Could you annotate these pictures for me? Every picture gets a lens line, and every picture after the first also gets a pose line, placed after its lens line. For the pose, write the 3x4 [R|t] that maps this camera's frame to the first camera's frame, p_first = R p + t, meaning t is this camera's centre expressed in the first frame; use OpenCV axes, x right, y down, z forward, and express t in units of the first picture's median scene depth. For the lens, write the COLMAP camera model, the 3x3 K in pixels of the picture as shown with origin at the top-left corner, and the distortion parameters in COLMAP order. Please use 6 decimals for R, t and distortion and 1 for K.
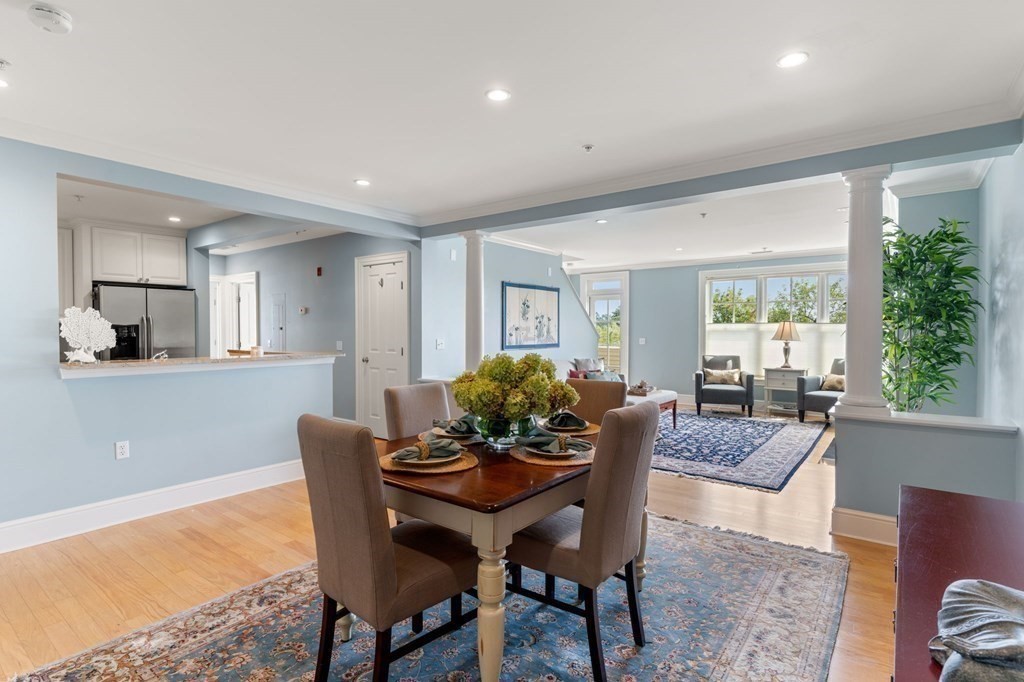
lens RADIAL K [[506.6, 0, 511.2], [0, 506.6, 332.6], [0, 0, 1]] dist [-0.001155, -0.000070]
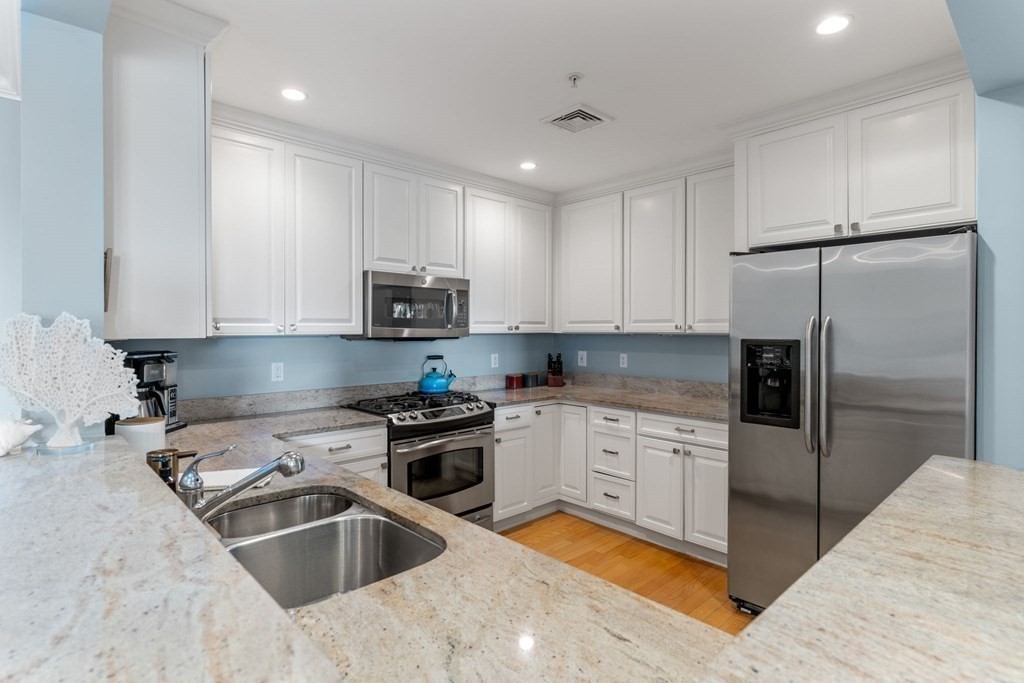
lens RADIAL K [[506.6, 0, 511.2], [0, 506.6, 333.1], [0, 0, 1]] dist [-0.001155, -0.000070]
pose [[-0.163963, 0.006991, -0.986442, -0.223784], [-0.008253, 0.999930, 0.008459, -0.016791], [0.986432, 0.009528, -0.163894, 0.633403]]
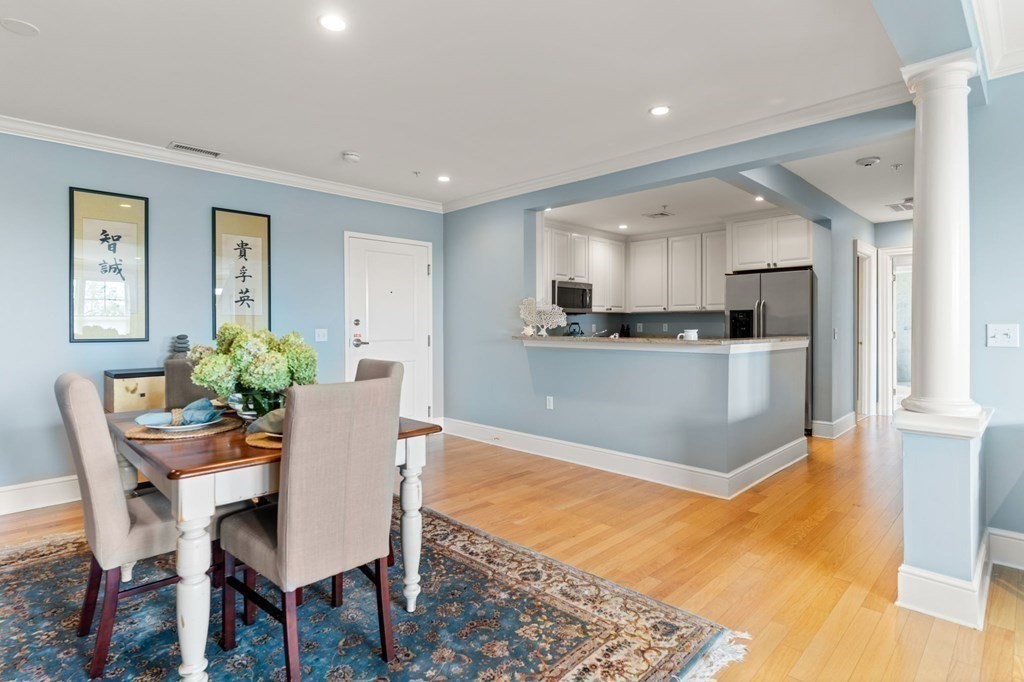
lens RADIAL K [[526.0, 0, 511.8], [0, 526.0, 329.8], [0, 0, 1]] dist [-0.000331, -0.000221]
pose [[-0.123625, 0.008513, -0.992292, 0.280987], [-0.005541, 0.999942, 0.009269, 0.013033], [0.992314, 0.006644, -0.123571, 0.491783]]
